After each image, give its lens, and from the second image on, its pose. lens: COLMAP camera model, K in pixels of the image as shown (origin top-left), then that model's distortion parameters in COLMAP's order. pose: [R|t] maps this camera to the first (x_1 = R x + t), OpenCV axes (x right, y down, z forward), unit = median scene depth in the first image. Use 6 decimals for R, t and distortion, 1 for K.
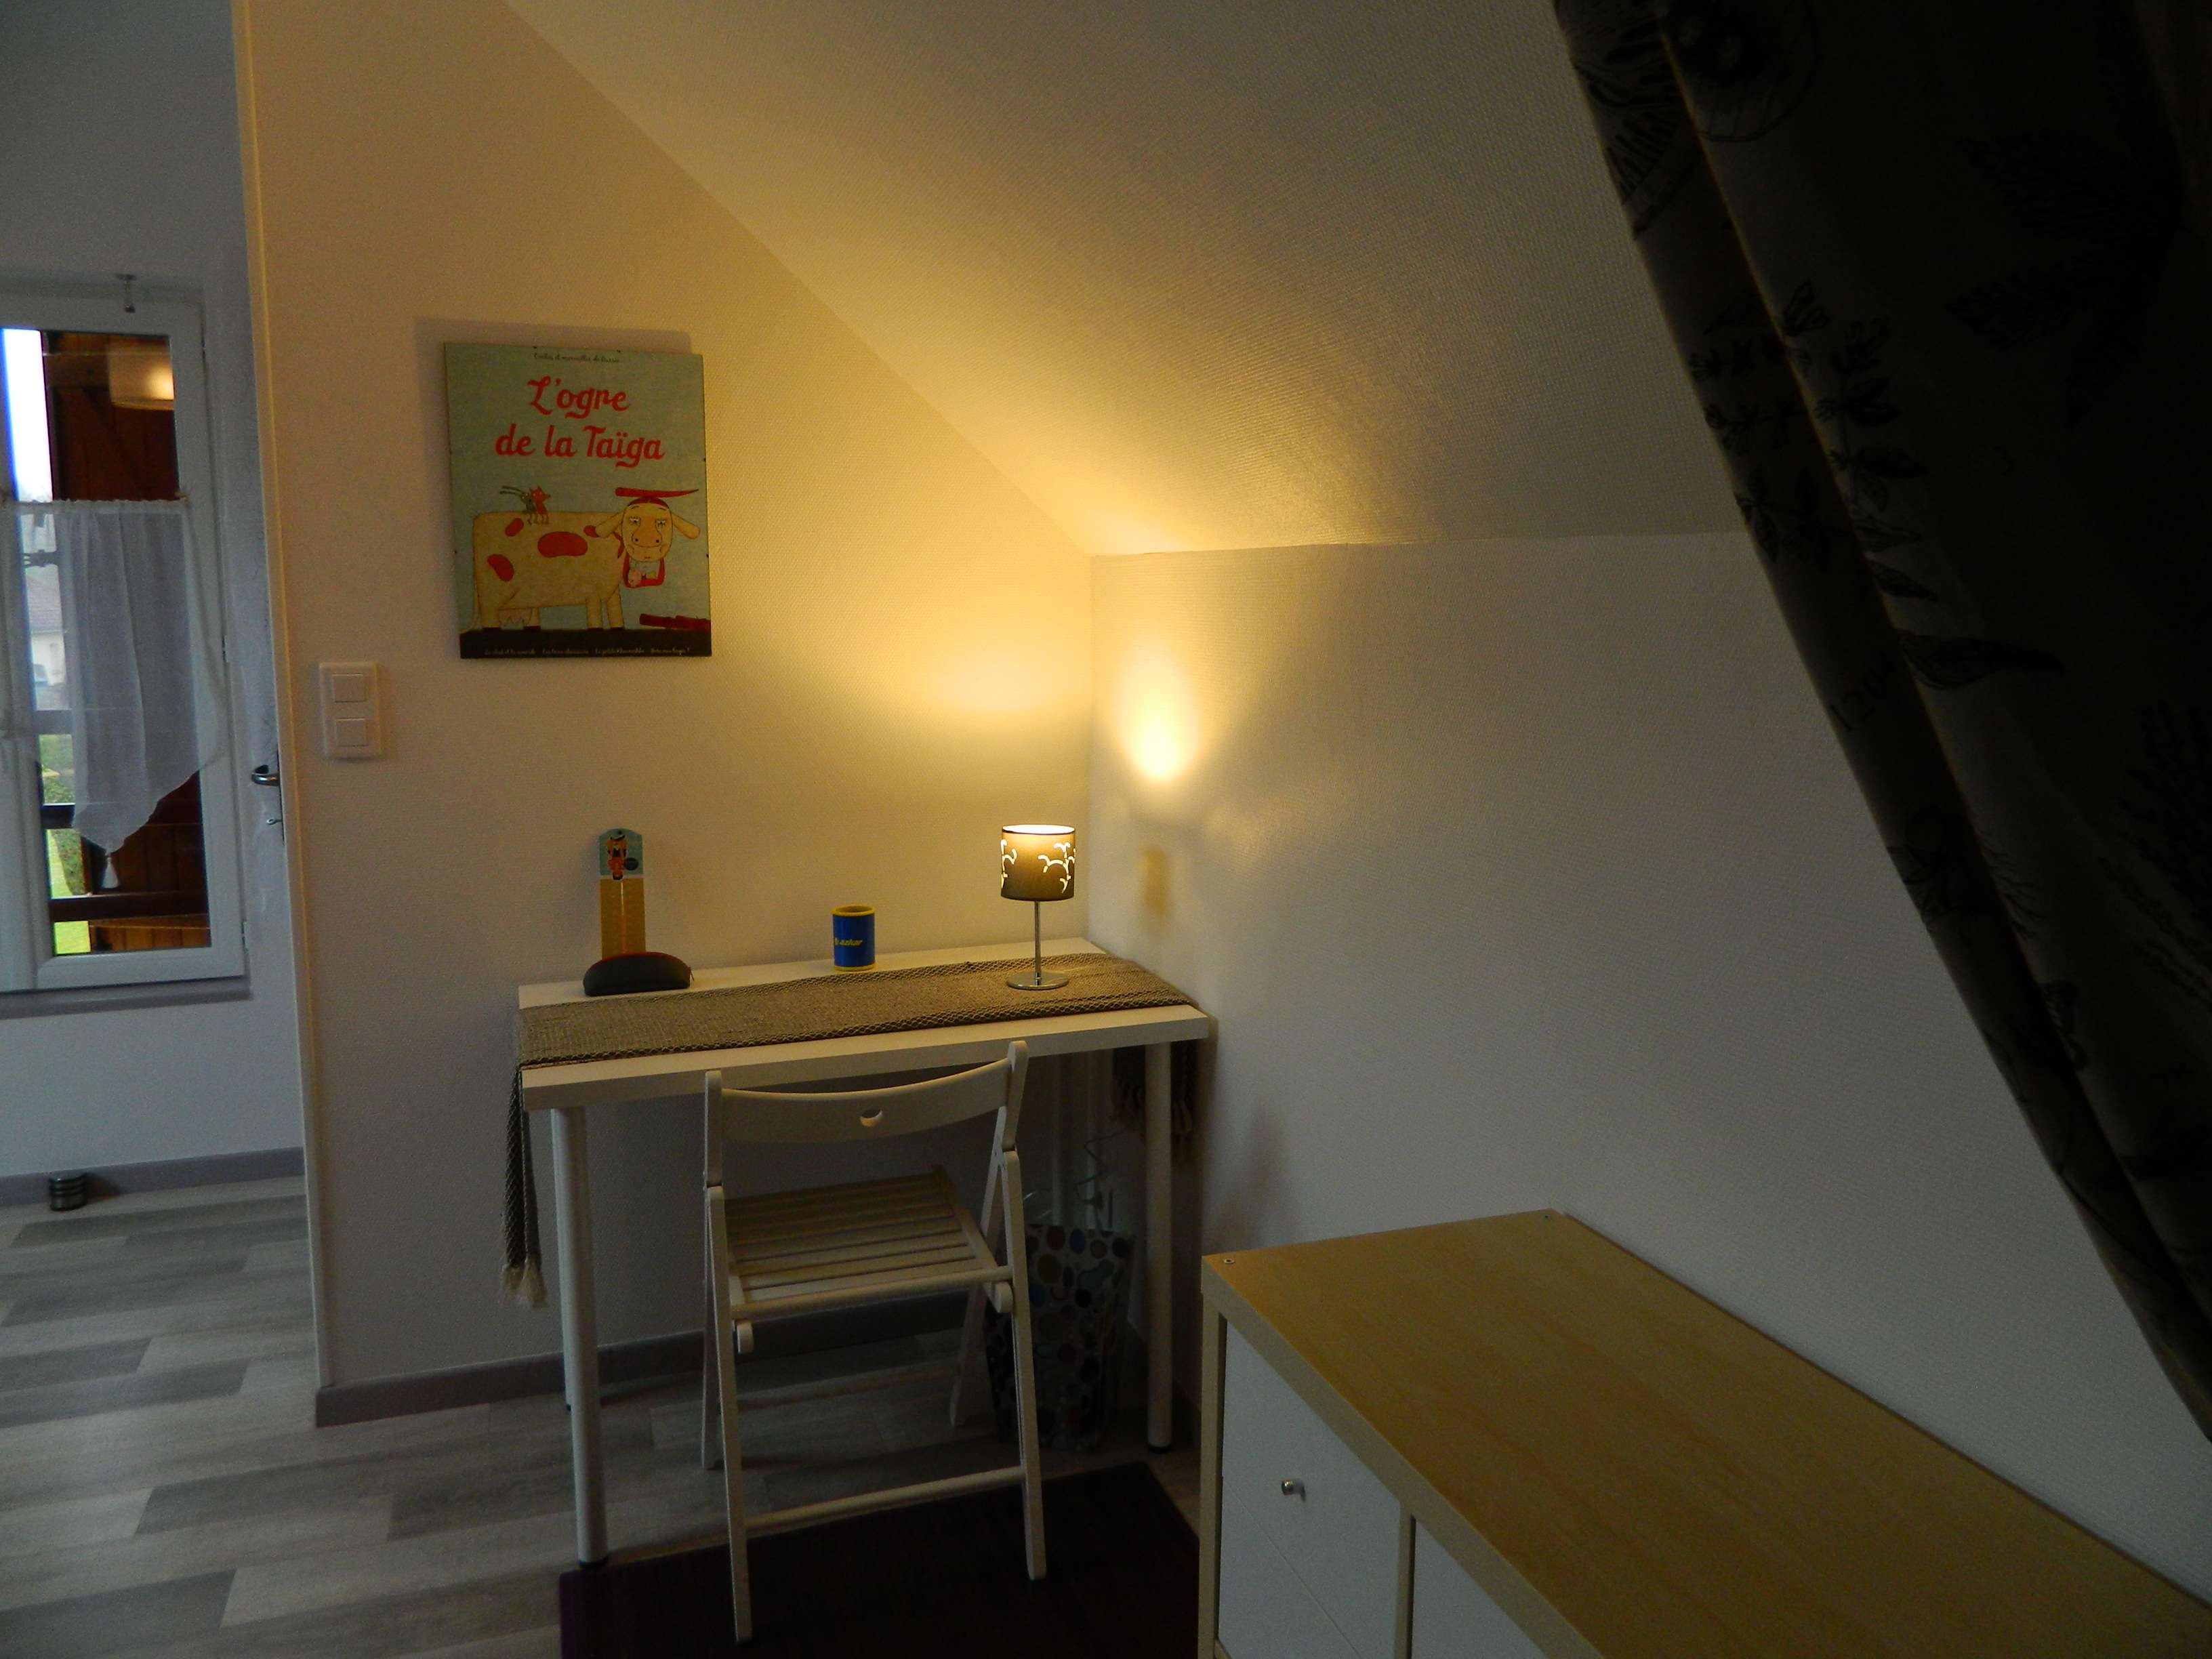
lens RADIAL K [[1612.4, 0, 1086.9], [0, 1612.4, 794.9], [0, 0, 1]] dist [-0.006587, 0.001252]
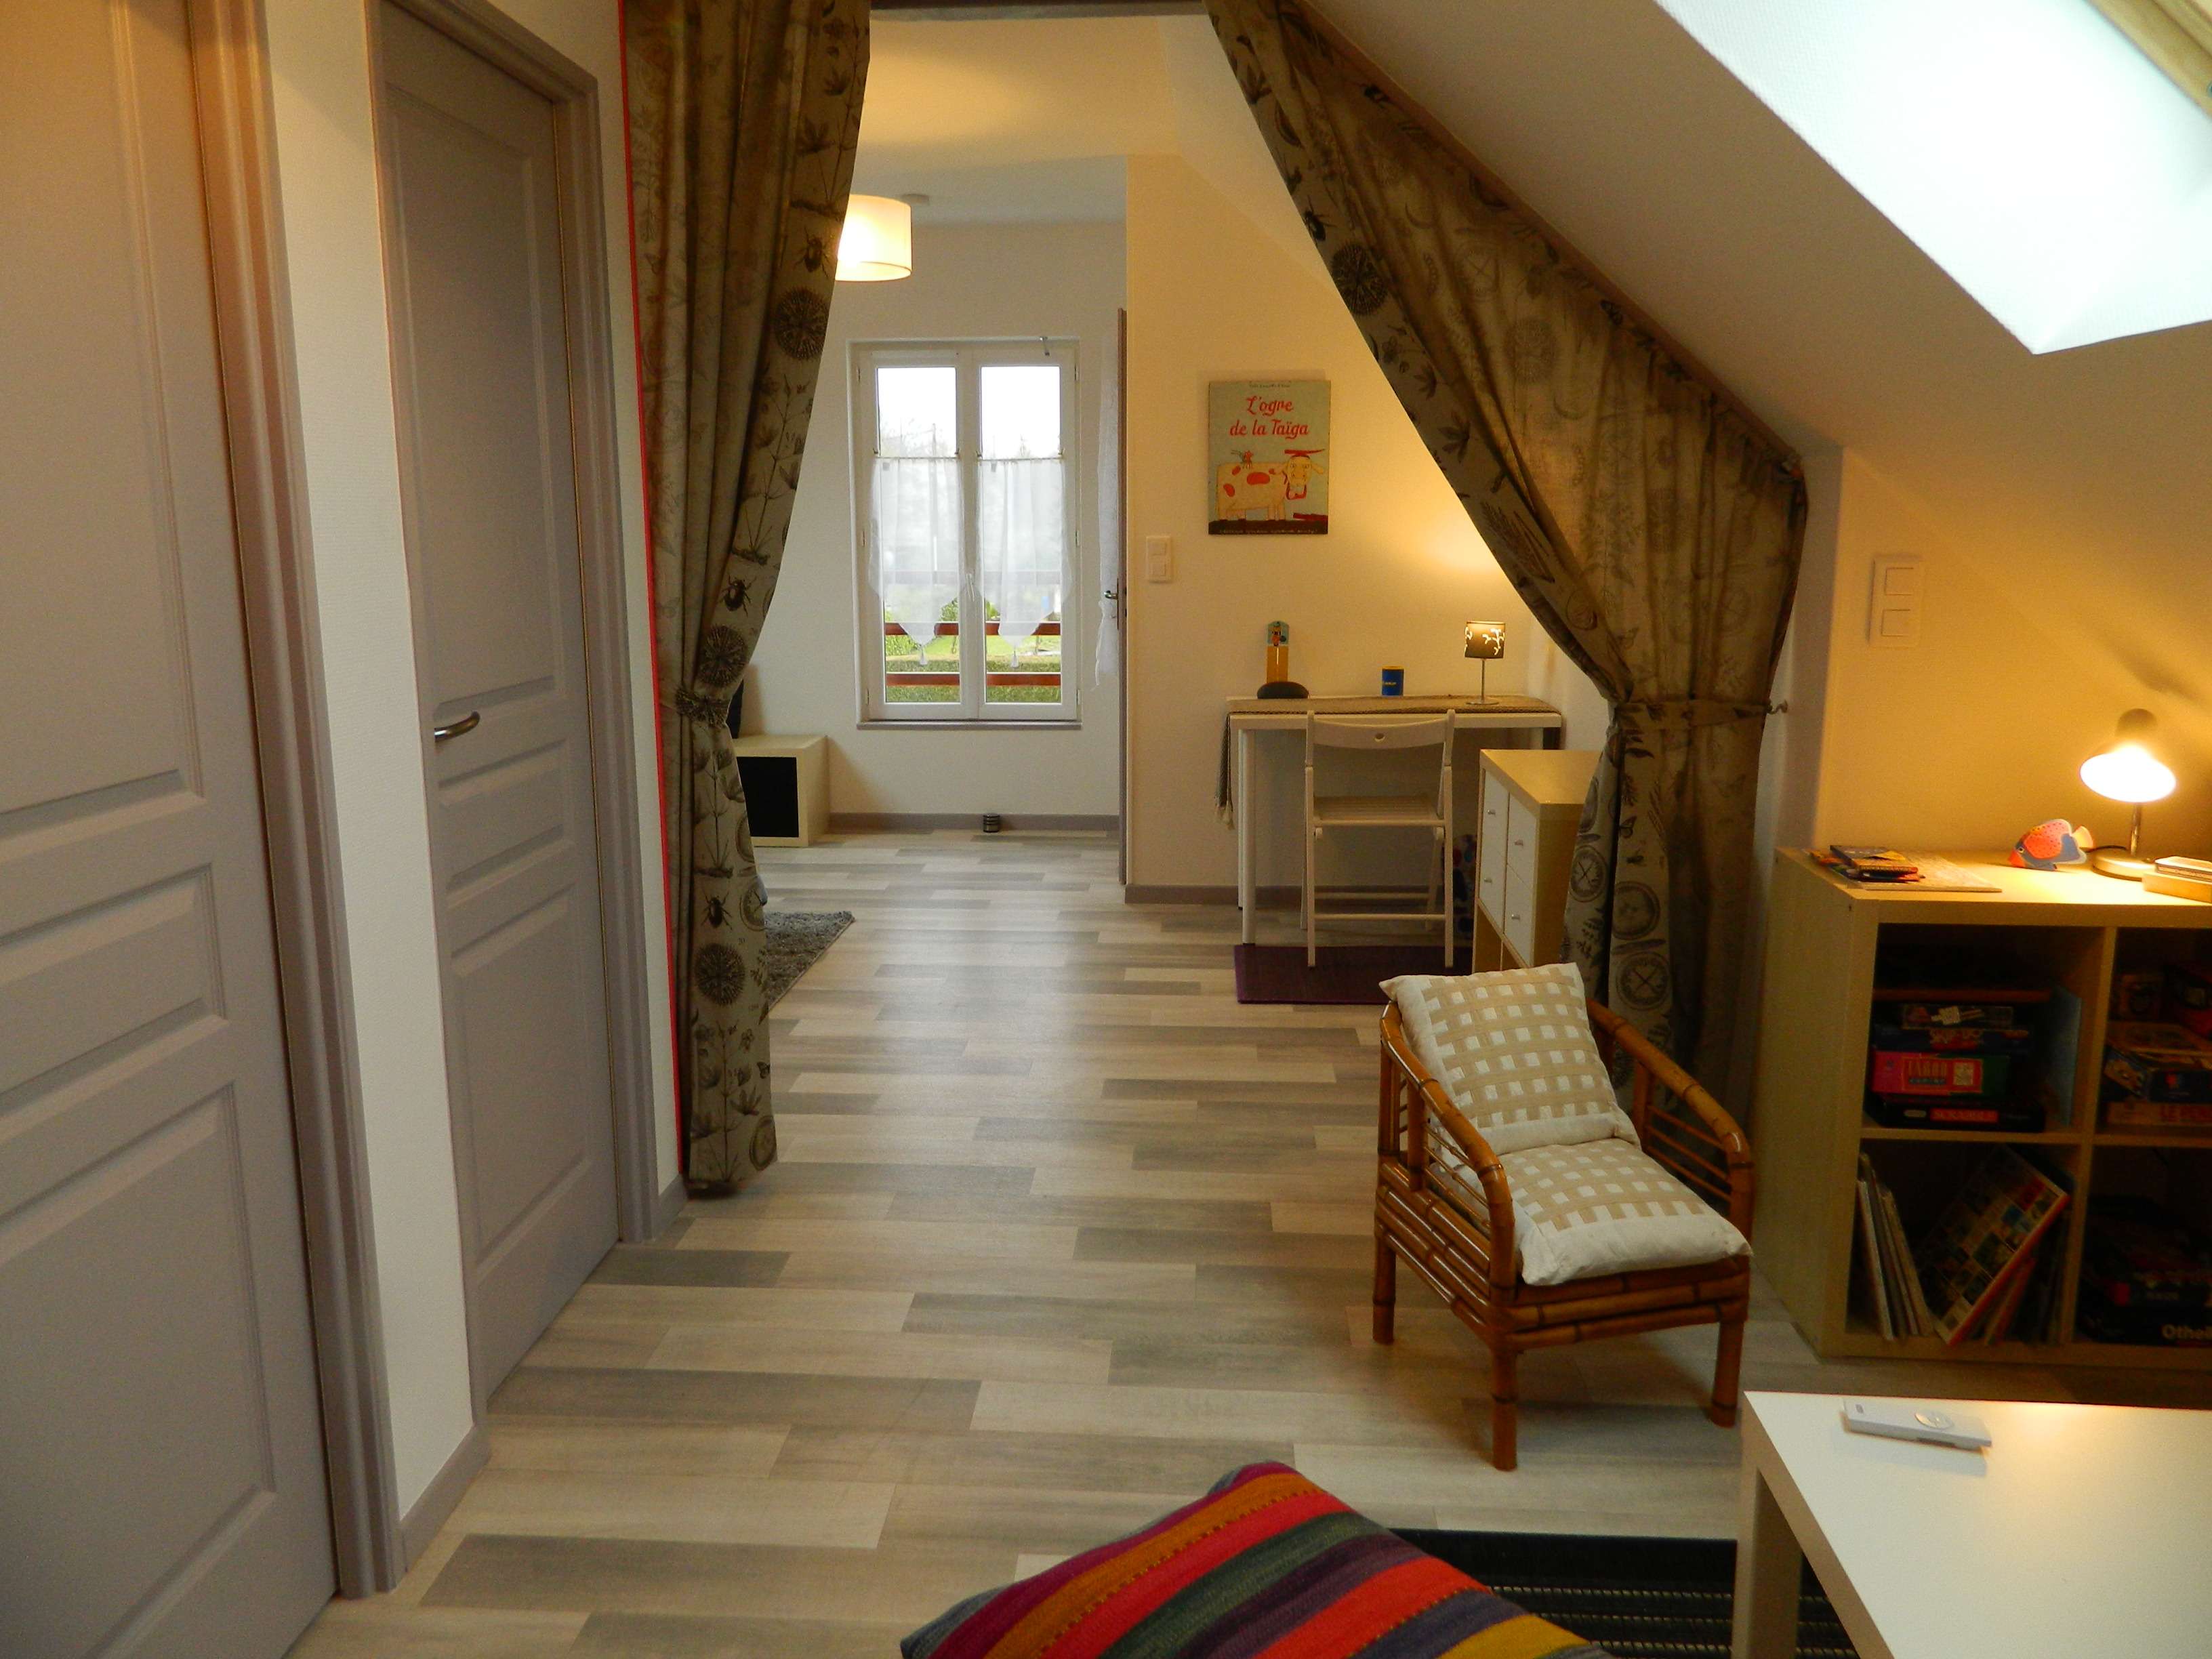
lens RADIAL K [[1612.4, 0, 1086.9], [0, 1612.4, 794.9], [0, 0, 1]] dist [-0.006587, 0.001252]
pose [[0.915785, 0.061846, -0.396879, 0.309553], [-0.045760, 0.997706, 0.049885, 0.152235], [0.399053, -0.027522, 0.916515, -0.965547]]
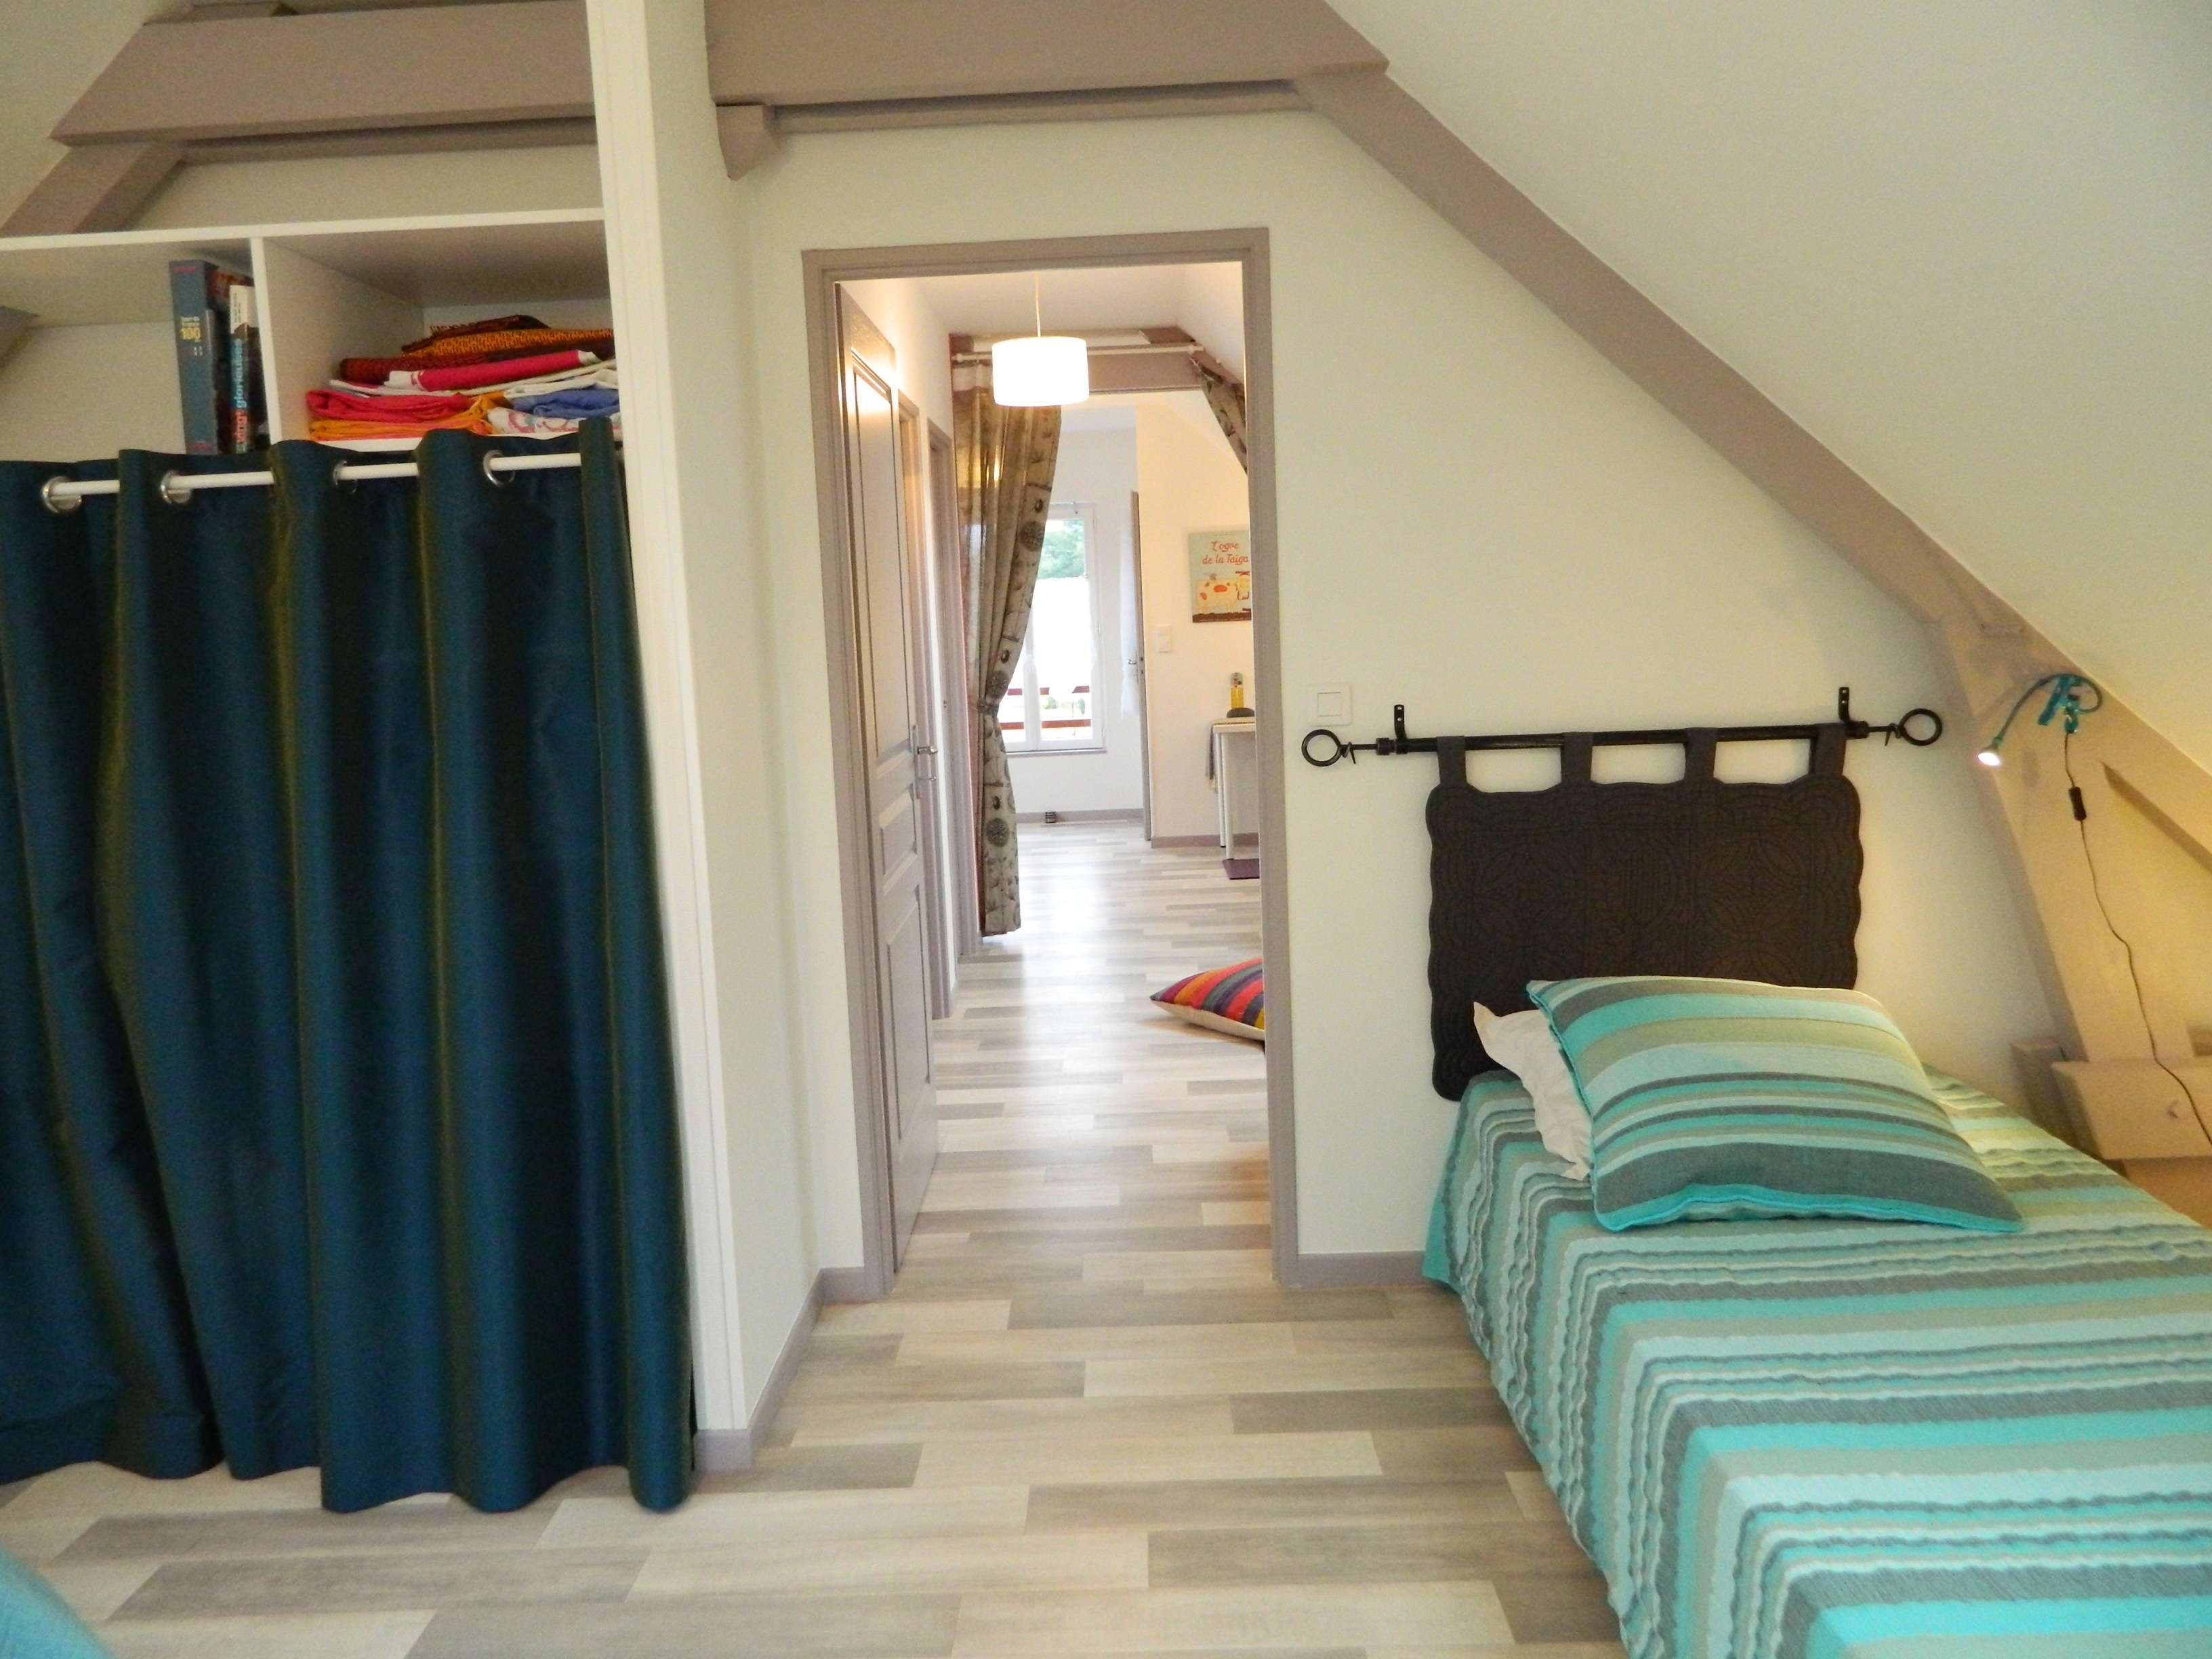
lens RADIAL K [[1612.4, 0, 1086.9], [0, 1612.4, 794.9], [0, 0, 1]] dist [-0.006587, 0.001252]
pose [[0.932905, -0.001945, -0.360118, 0.647749], [-0.001500, 0.999956, -0.009286, 0.318122], [0.360120, 0.009203, 0.932860, -2.313139]]
